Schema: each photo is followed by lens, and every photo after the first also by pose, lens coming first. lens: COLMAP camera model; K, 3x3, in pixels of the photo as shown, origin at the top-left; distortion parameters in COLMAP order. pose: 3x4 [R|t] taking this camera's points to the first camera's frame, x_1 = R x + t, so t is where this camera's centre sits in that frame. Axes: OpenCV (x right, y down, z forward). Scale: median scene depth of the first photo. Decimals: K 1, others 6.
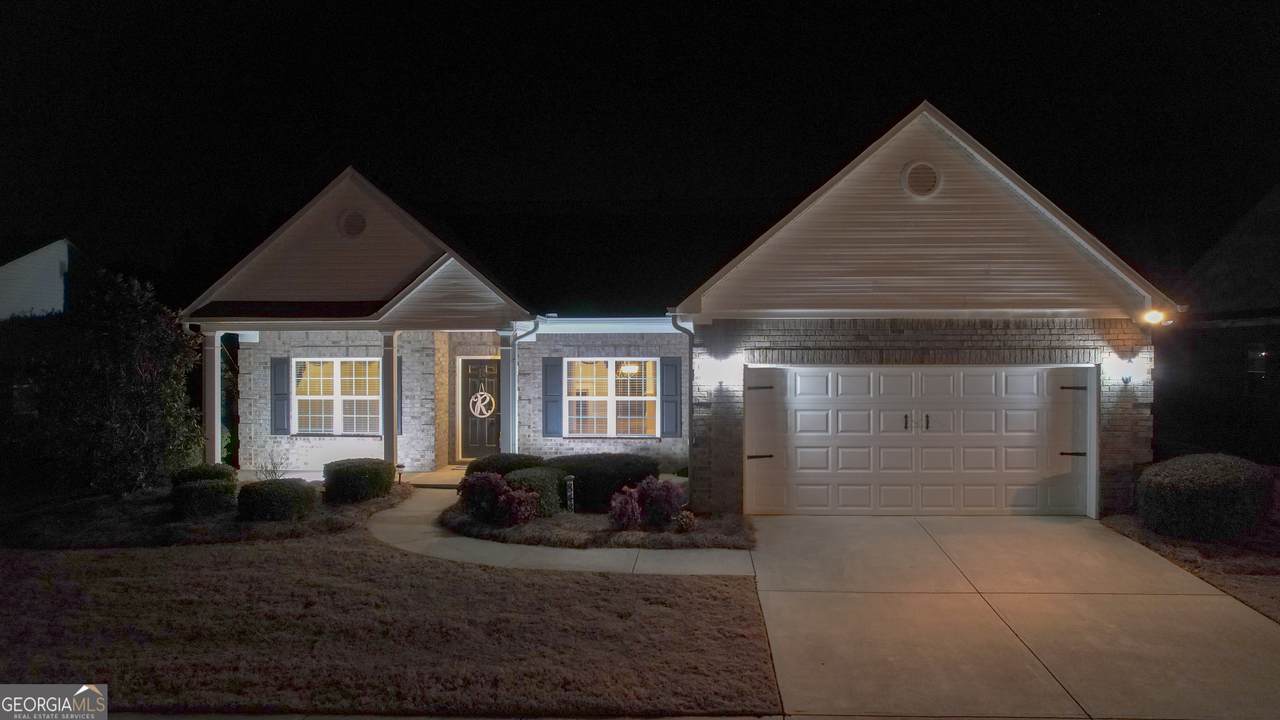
lens RADIAL K [[814.8, 0, 640.0], [0, 814.8, 360.0], [0, 0, 1]] dist [-0.066374, 0.044402]
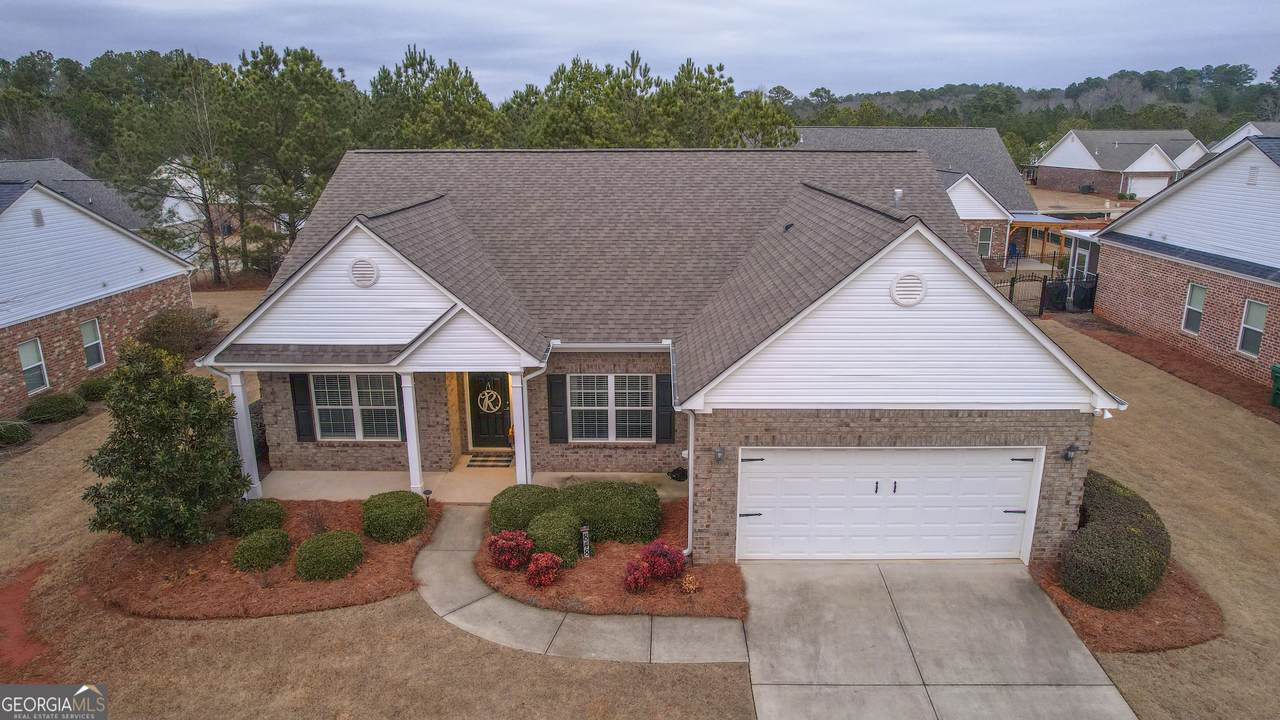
lens RADIAL K [[807.9, 0, 640.0], [0, 807.9, 360.0], [0, 0, 1]] dist [-0.067216, 0.045802]
pose [[0.998883, -0.016150, 0.044396, -0.043010], [0.003688, 0.963541, 0.267536, -0.301966], [-0.047098, -0.267073, 0.962525, -0.031208]]
